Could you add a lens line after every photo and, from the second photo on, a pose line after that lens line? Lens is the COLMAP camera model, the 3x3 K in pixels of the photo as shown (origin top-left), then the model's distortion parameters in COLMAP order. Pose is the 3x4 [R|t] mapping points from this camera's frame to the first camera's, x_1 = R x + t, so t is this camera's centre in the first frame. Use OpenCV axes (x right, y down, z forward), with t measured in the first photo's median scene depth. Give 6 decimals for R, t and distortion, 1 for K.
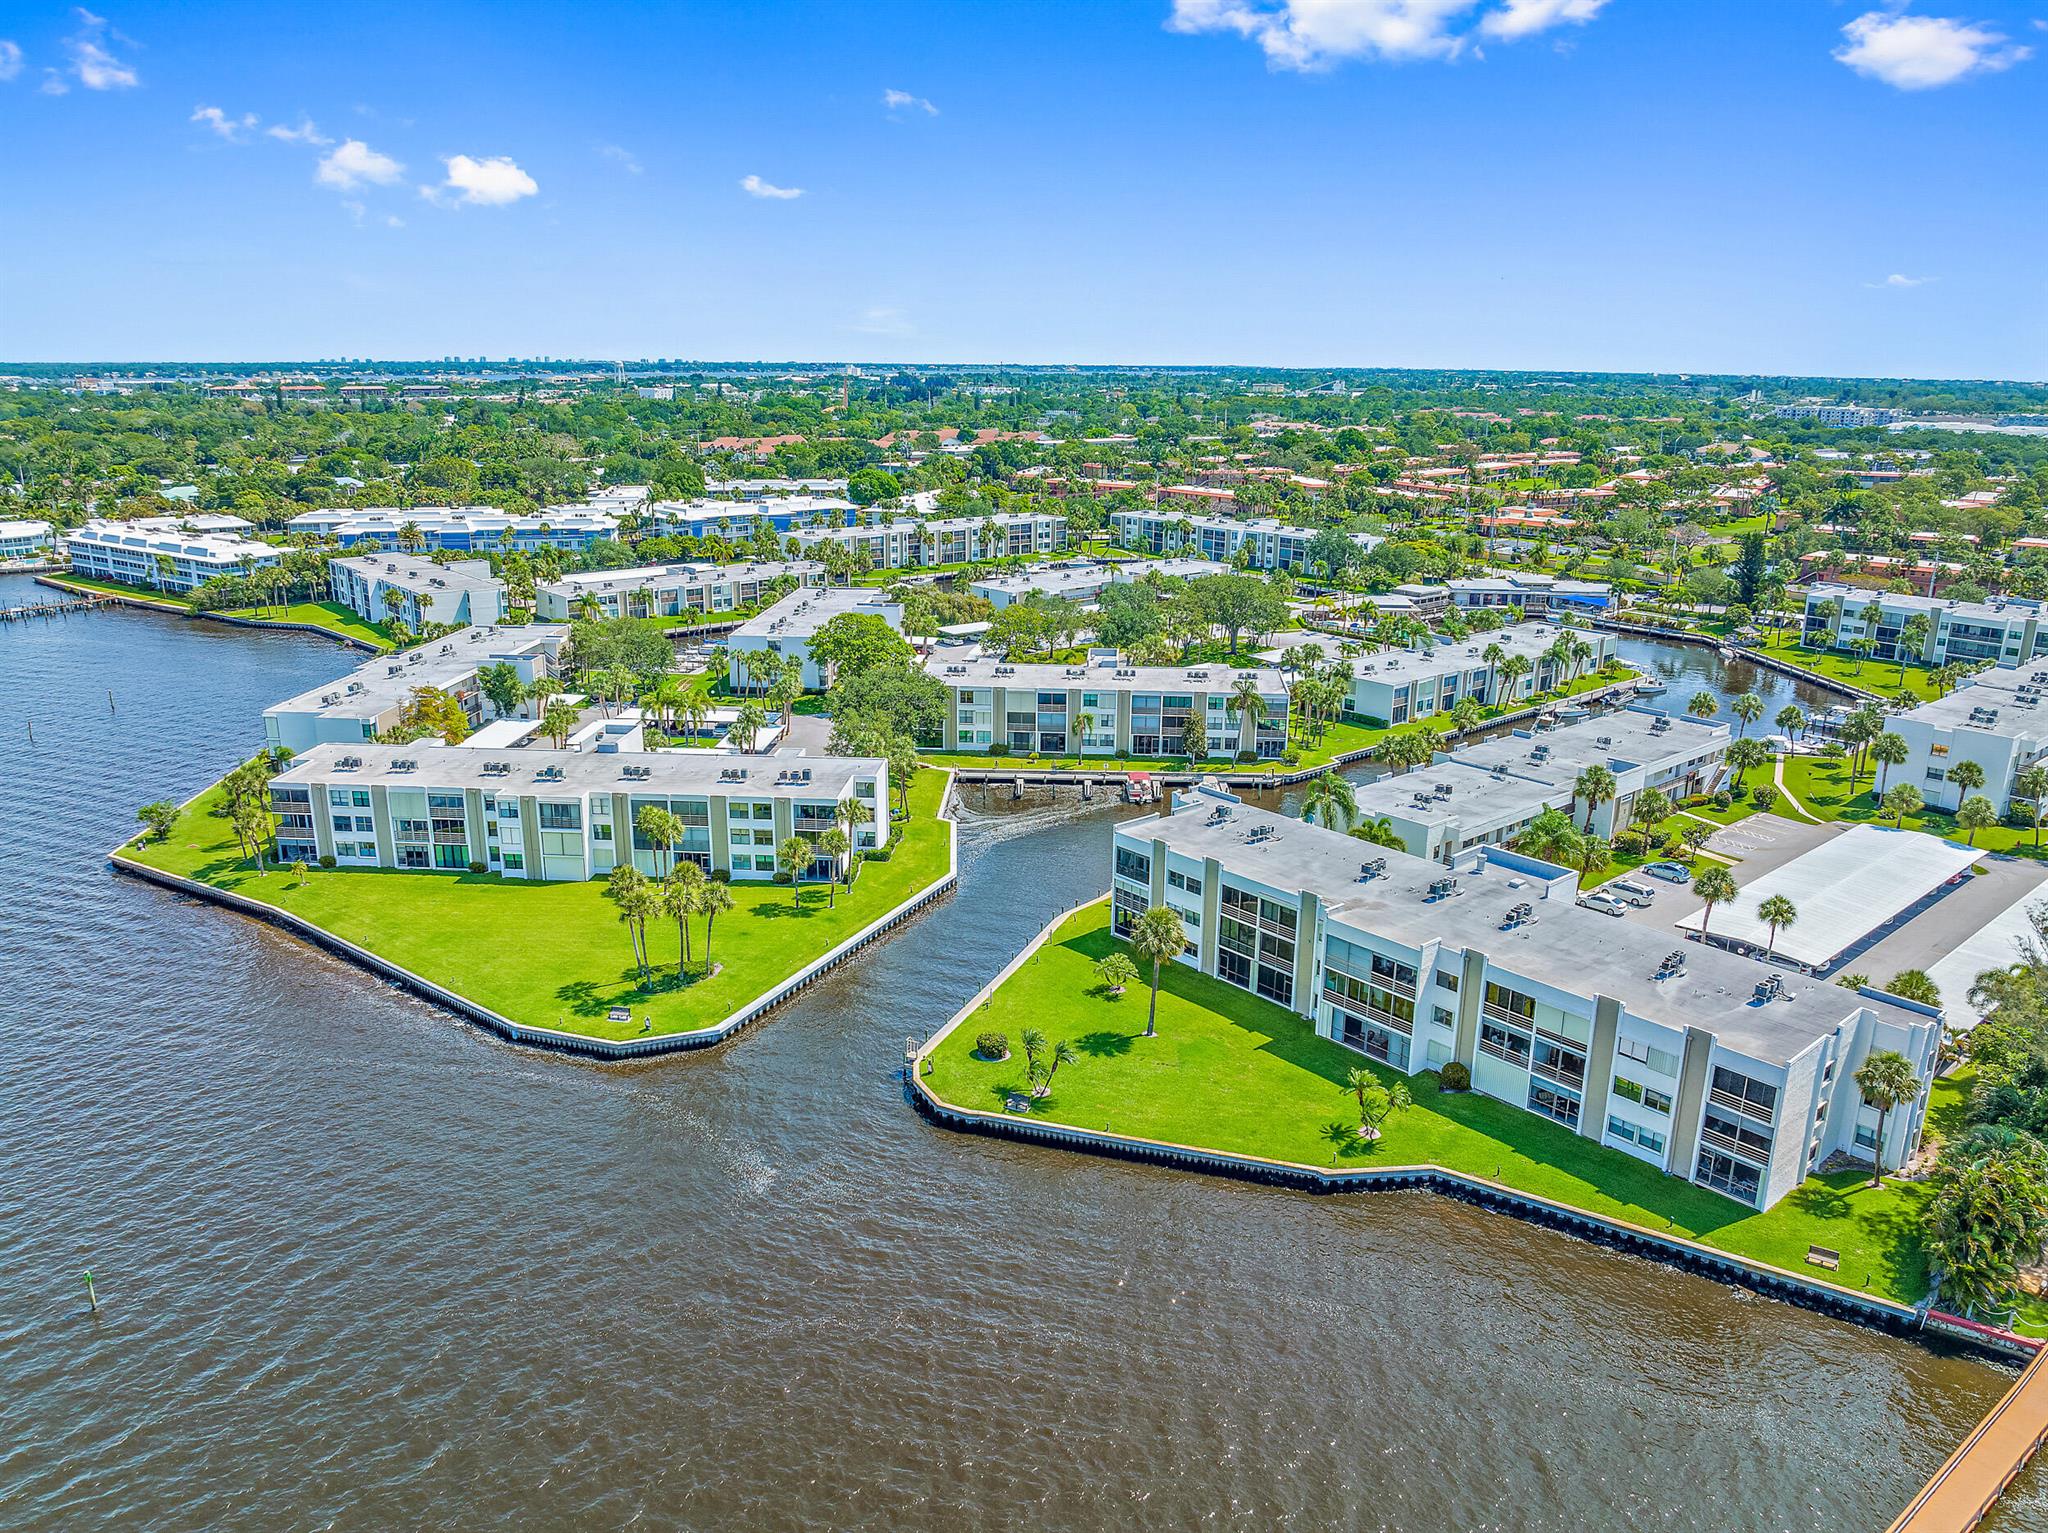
lens RADIAL K [[1440.0, 0, 1024.0], [0, 1440.0, 766.5], [0, 0, 1]] dist [-0.038198, -0.002988]
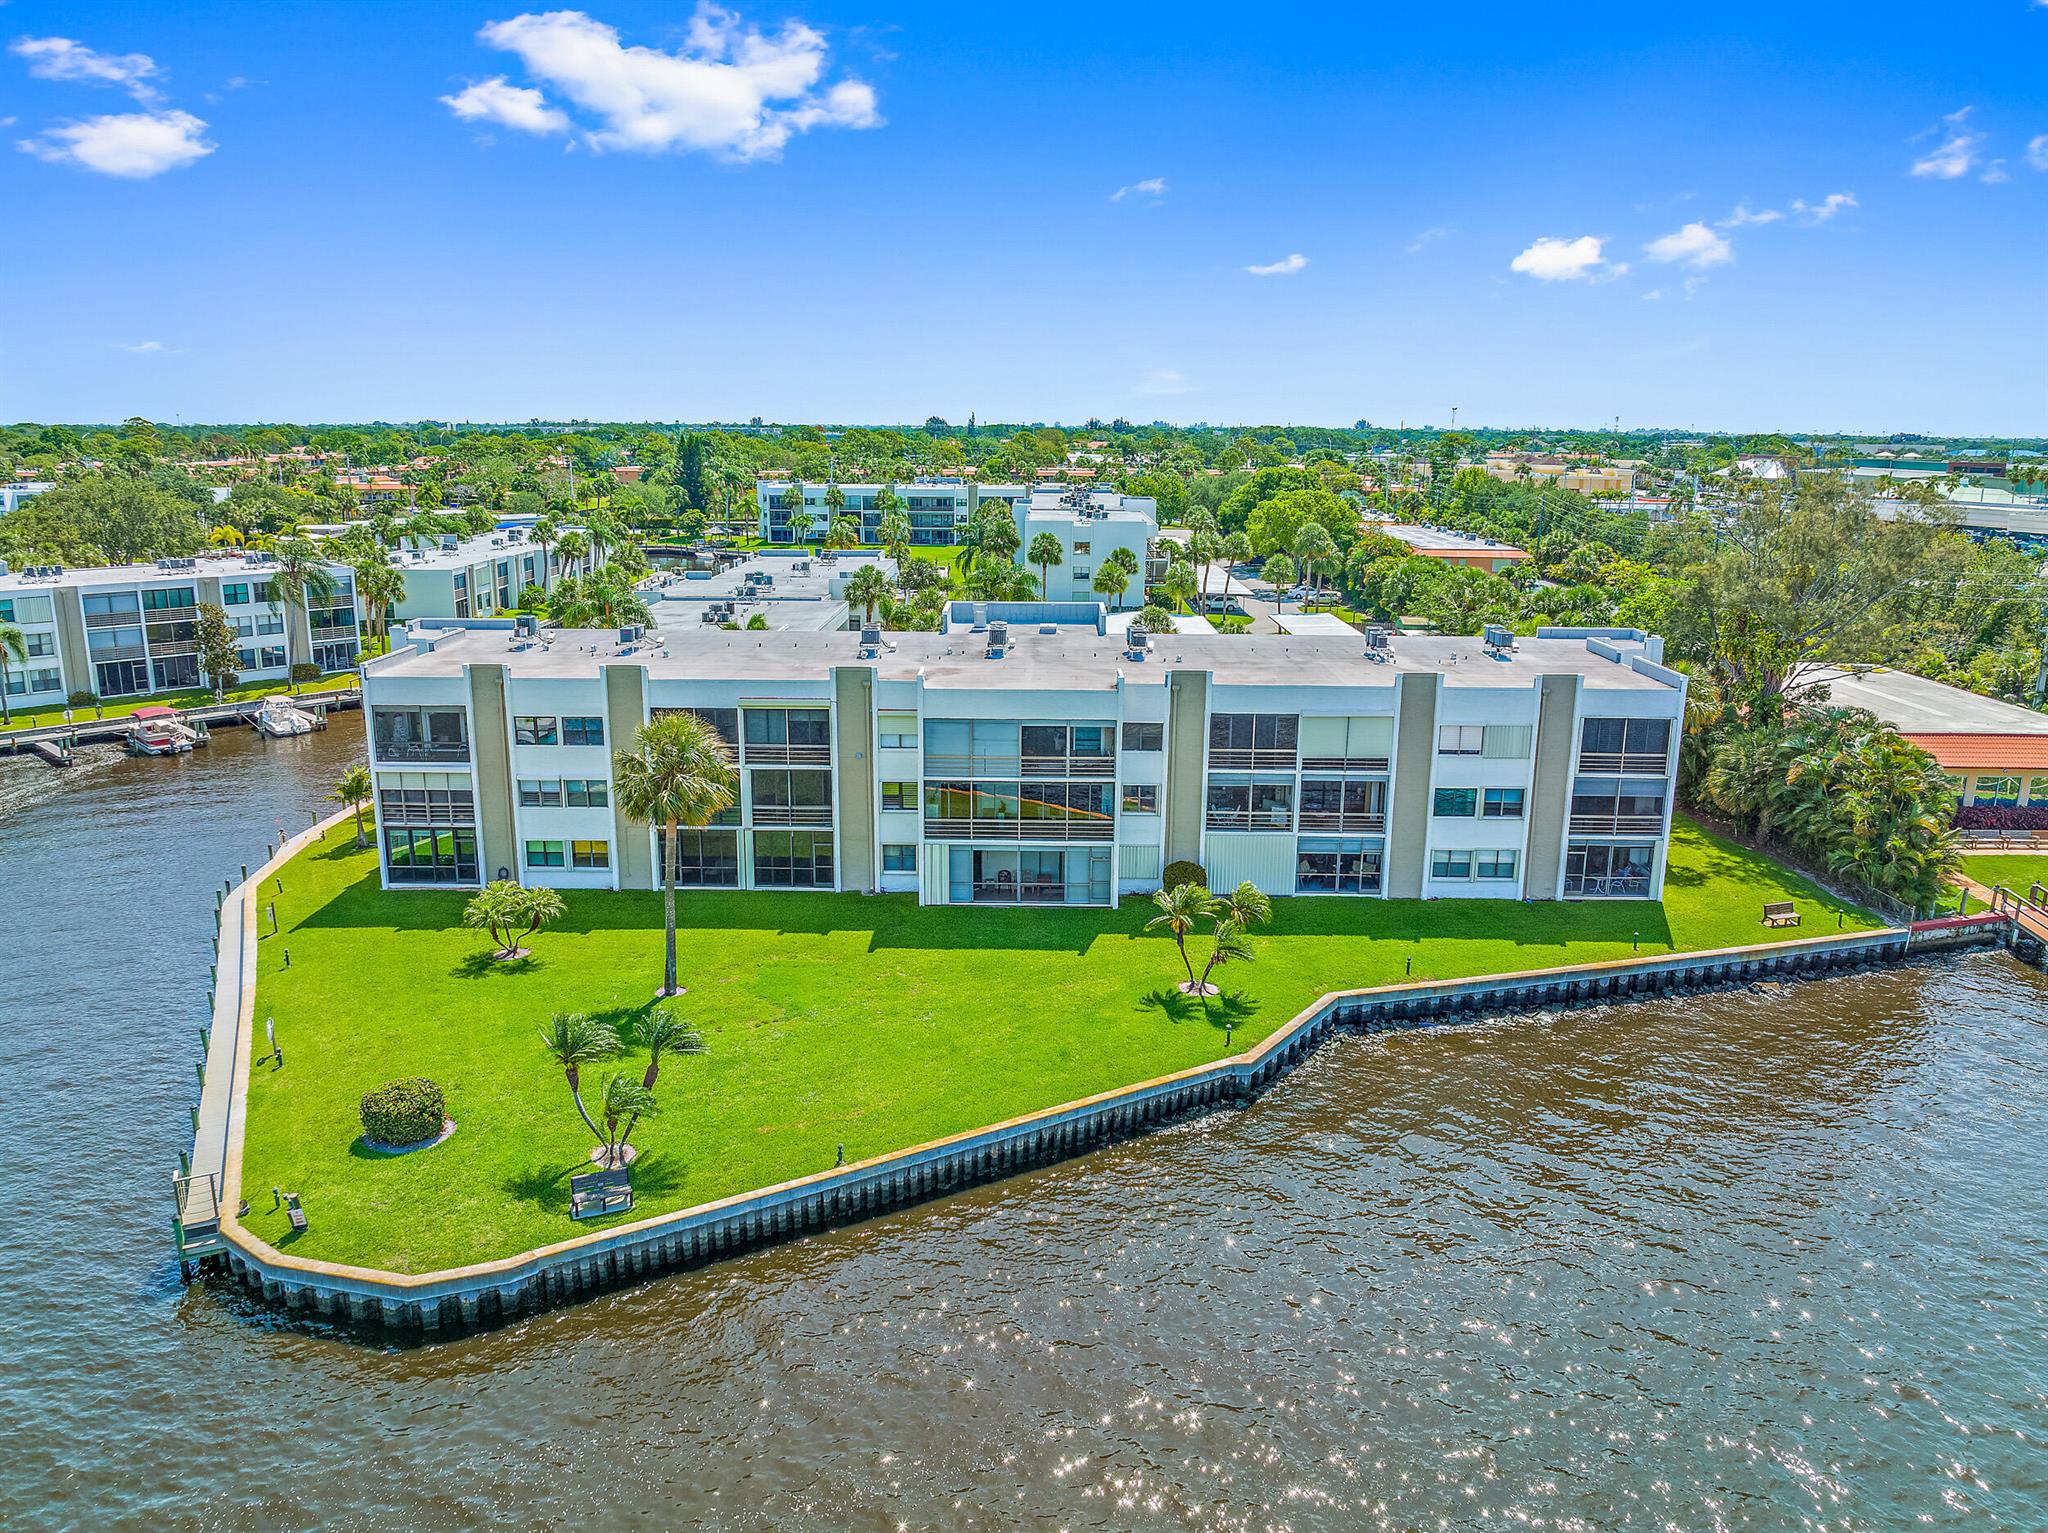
lens RADIAL K [[1440.0, 0, 1024.0], [0, 1440.0, 766.5], [0, 0, 1]] dist [-0.038198, -0.002988]
pose [[0.655052, -0.175965, 0.734808, -0.193937], [0.204196, 0.977545, 0.052061, 0.119413], [-0.727469, 0.115942, 0.676274, 0.622217]]
